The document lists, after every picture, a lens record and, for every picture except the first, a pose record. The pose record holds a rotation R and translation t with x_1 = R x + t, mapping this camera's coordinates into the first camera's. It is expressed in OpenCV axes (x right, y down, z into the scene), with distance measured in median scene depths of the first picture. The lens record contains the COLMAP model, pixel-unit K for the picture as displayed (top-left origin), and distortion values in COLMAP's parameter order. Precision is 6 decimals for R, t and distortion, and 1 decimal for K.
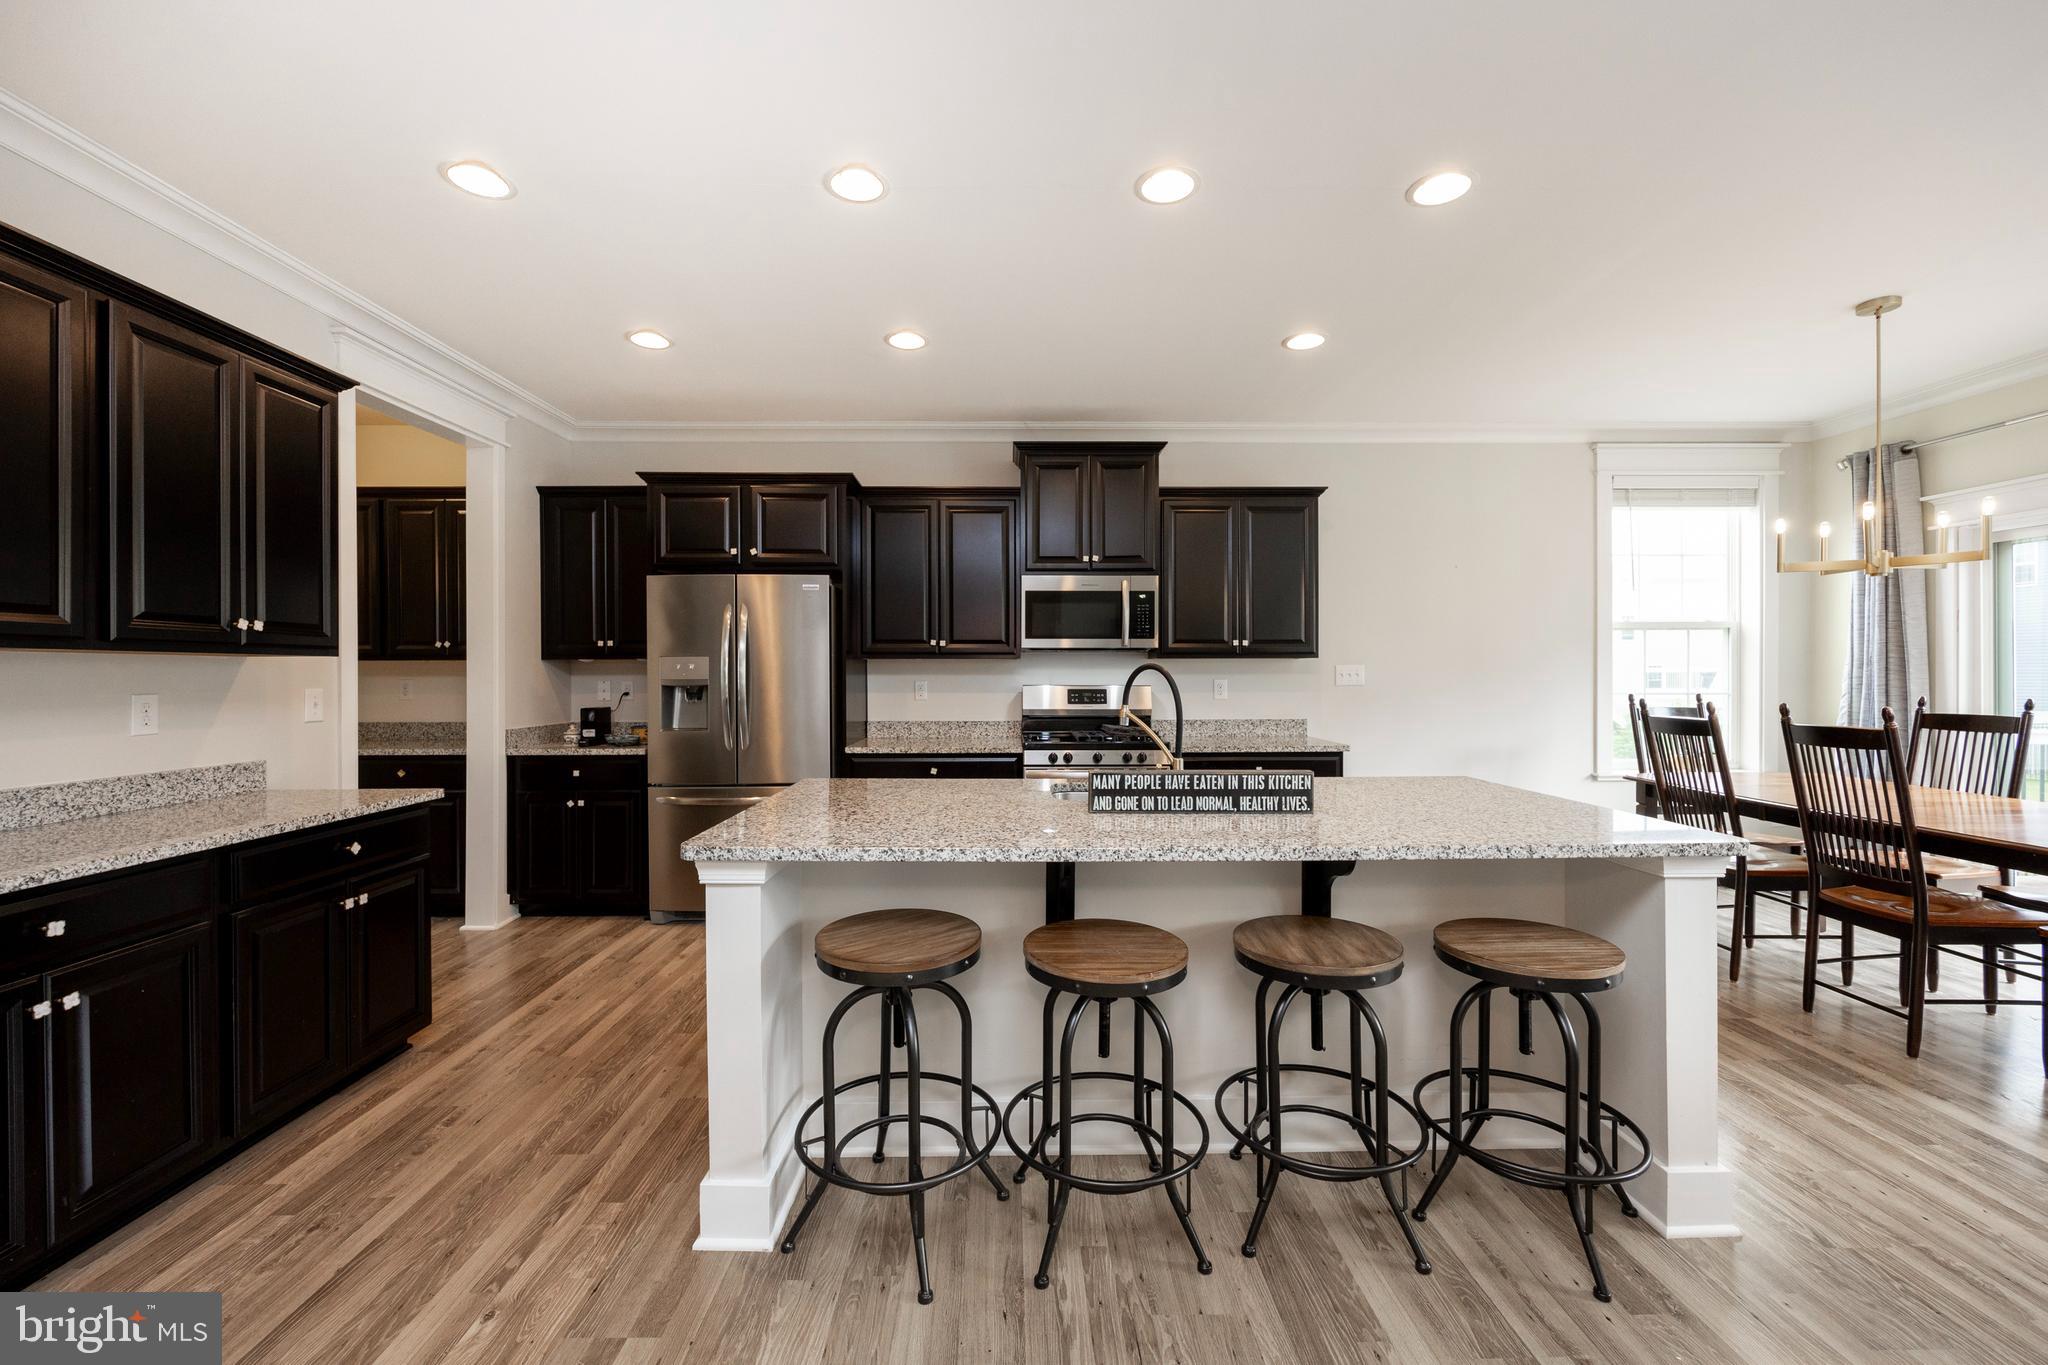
lens RADIAL K [[824.0, 0, 1024.0], [0, 824.0, 682.5], [0, 0, 1]] dist [0.000302, -0.000049]
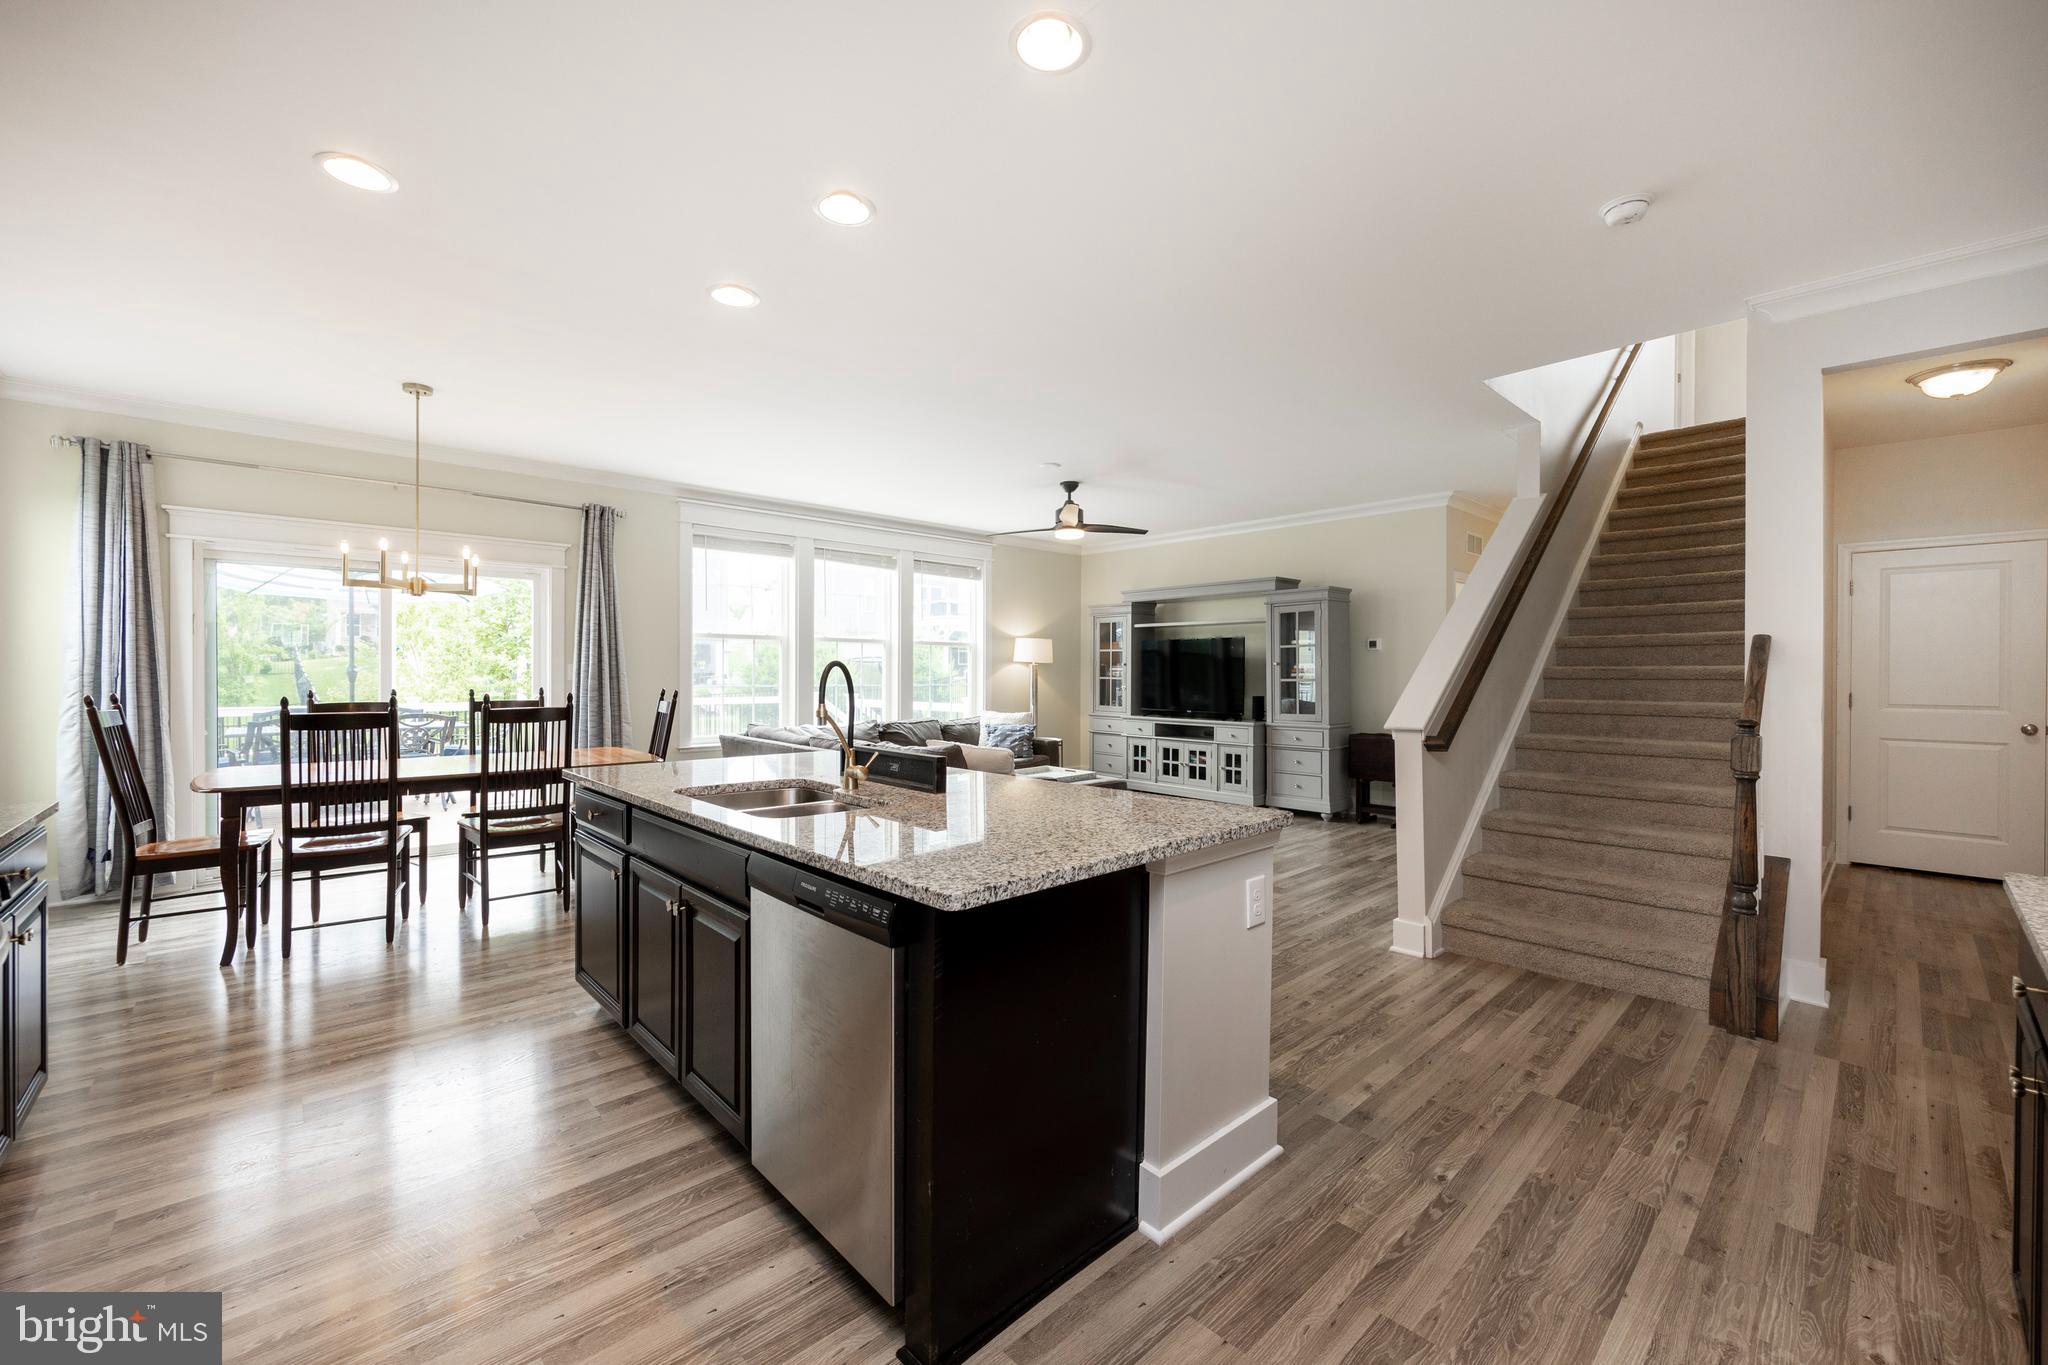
lens RADIAL K [[824.0, 0, 1024.0], [0, 824.0, 682.5], [0, 0, 1]] dist [0.000302, -0.000049]
pose [[-0.673282, -0.007668, 0.739346, -0.780670], [0.005282, 0.999871, 0.015179, -0.009842], [-0.739367, 0.014125, -0.673155, 1.575297]]
